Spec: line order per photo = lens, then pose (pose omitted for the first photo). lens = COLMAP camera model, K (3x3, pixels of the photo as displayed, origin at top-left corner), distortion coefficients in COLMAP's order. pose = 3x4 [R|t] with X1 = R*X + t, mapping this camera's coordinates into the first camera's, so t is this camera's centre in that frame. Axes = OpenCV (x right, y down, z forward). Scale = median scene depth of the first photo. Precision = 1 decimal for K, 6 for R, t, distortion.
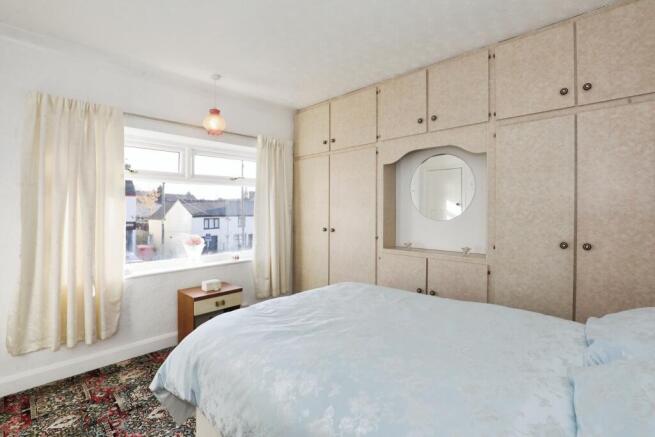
lens RADIAL K [[302.5, 0, 327.2], [0, 302.5, 216.5], [0, 0, 1]] dist [-0.031566, 0.002247]
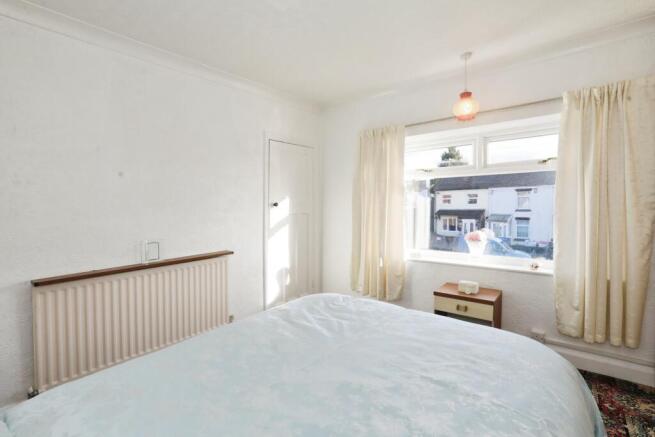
lens RADIAL K [[302.5, 0, 323.5], [0, 302.5, 203.8], [0, 0, 1]] dist [-0.031566, 0.002247]
pose [[0.073149, 0.000077, -0.997321, 0.496834], [-0.013443, 0.999909, -0.000909, -0.014959], [0.997230, 0.013474, 0.073143, 0.515514]]
